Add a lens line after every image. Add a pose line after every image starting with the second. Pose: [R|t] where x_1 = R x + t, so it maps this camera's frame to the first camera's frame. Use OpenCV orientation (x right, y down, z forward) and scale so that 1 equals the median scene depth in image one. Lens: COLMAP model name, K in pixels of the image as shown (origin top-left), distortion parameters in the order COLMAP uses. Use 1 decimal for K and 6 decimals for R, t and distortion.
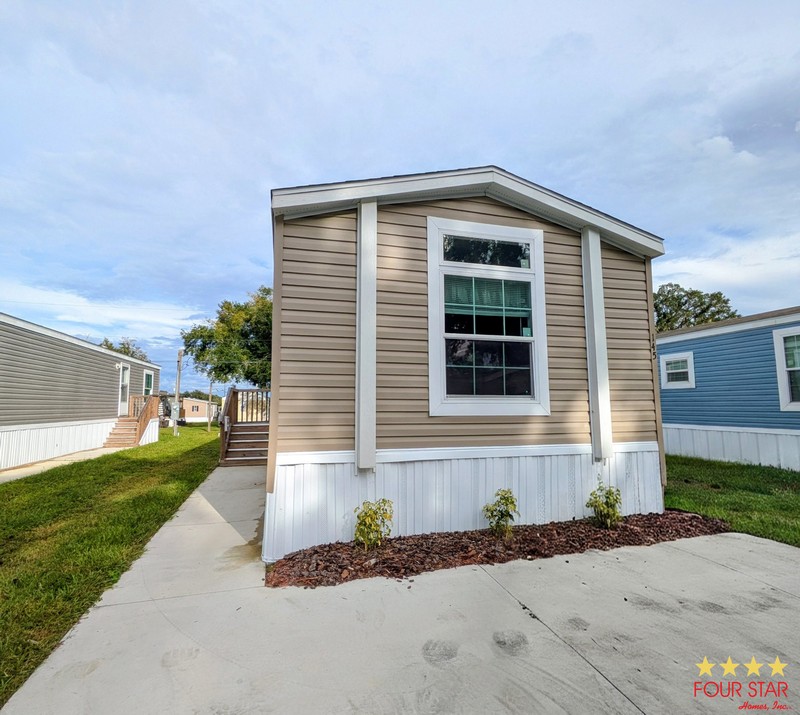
lens RADIAL K [[427.1, 0, 400.0], [0, 427.1, 357.5], [0, 0, 1]] dist [-0.018644, -0.000210]
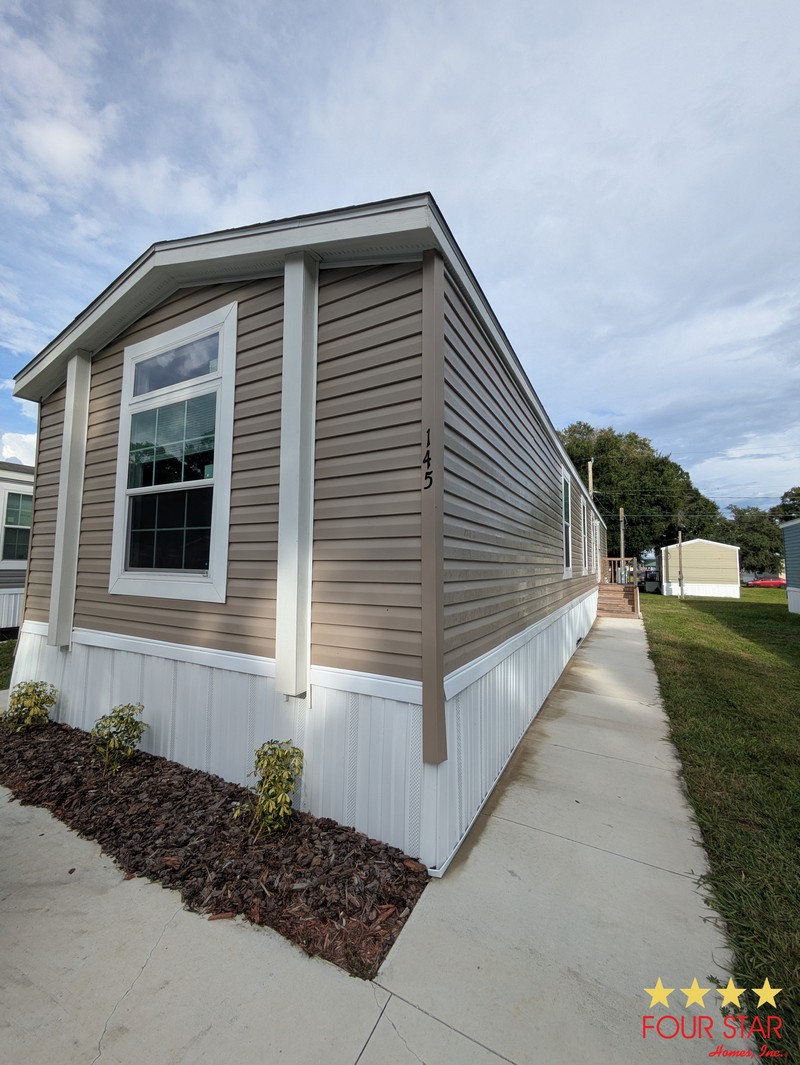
lens RADIAL K [[422.5, 0, 400.0], [0, 422.5, 532.5], [0, 0, 1]] dist [0.001771, 0.000285]
pose [[0.722465, -0.042474, -0.690101, 0.954706], [0.062991, 0.998004, 0.004520, 0.047358], [0.688532, -0.046736, 0.723699, 0.735632]]
